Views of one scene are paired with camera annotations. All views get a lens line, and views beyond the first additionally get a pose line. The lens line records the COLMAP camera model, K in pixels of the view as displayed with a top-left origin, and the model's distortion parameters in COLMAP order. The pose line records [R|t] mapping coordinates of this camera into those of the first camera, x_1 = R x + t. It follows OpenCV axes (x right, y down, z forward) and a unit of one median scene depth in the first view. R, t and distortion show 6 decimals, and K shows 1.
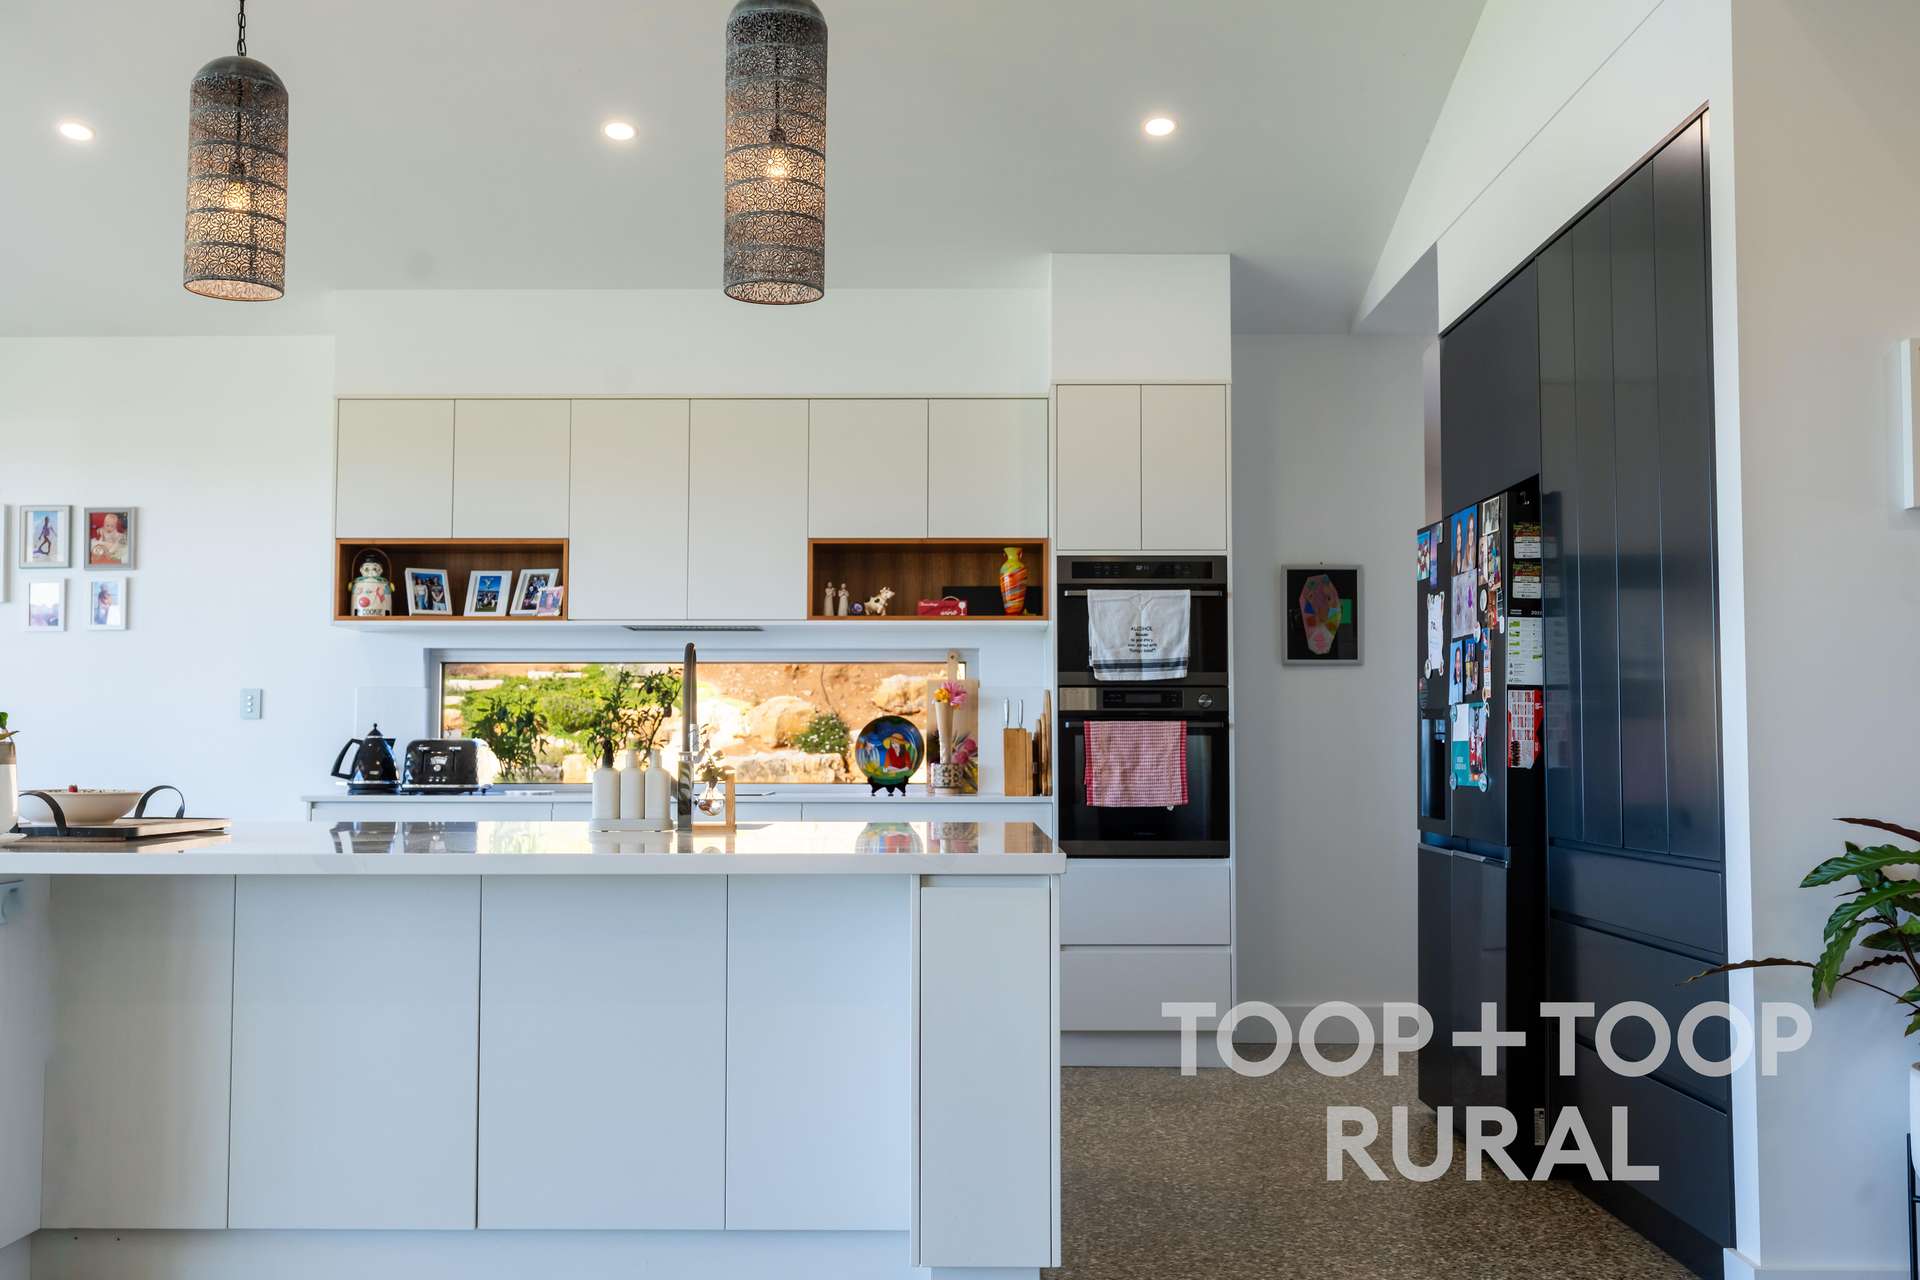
lens RADIAL K [[1923.3, 0, 960.0], [0, 1923.3, 640.0], [0, 0, 1]] dist [0.007523, 0.008914]
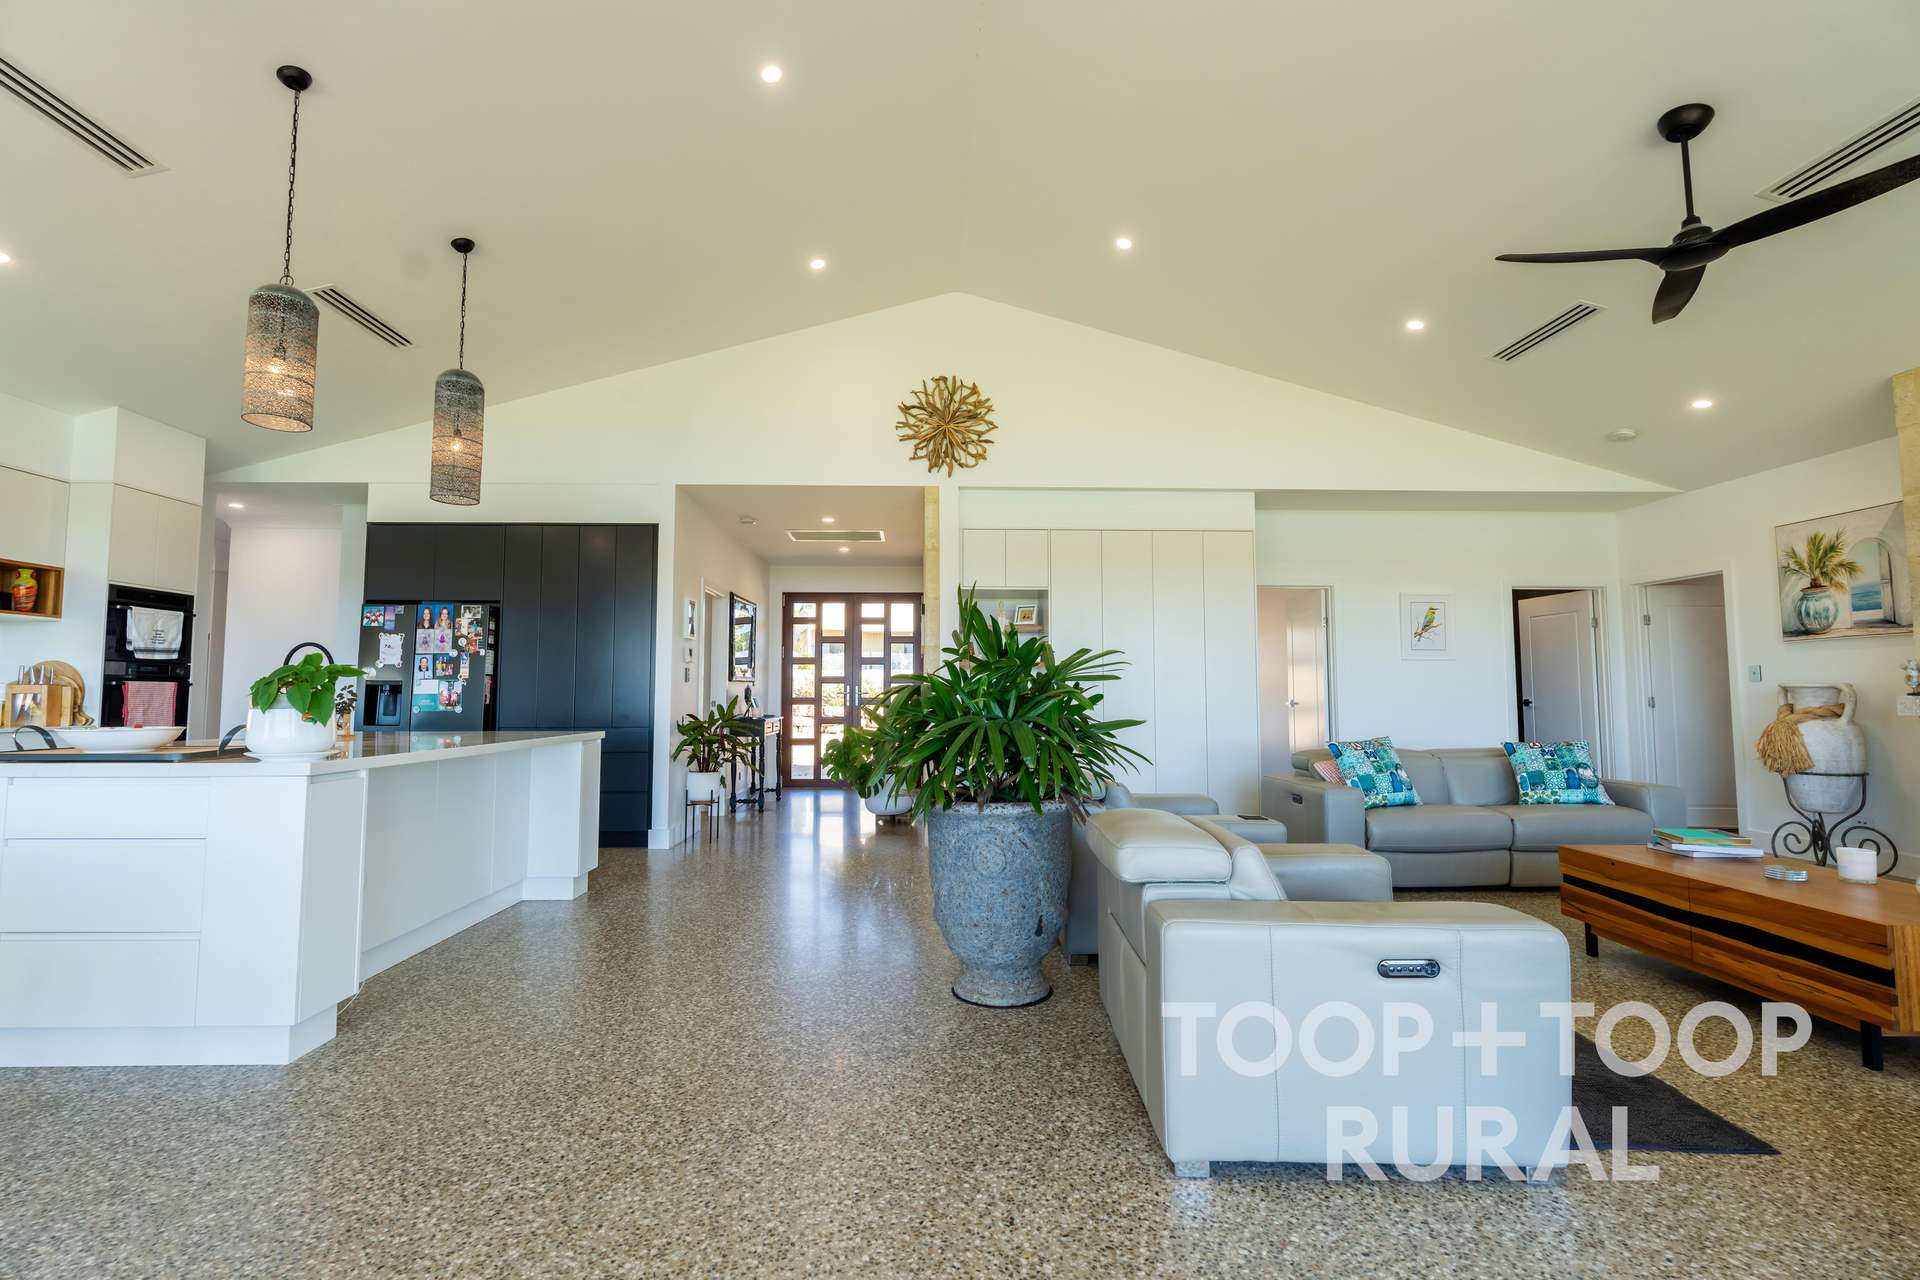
lens RADIAL K [[871.6, 0, 960.0], [0, 871.6, 640.0], [0, 0, 1]] dist [-0.000092, -0.000048]
pose [[-0.045683, 0.066607, 0.996733, -0.762300], [-0.055642, 0.996056, -0.069112, 0.017563], [-0.997405, -0.058617, -0.041797, 0.278978]]
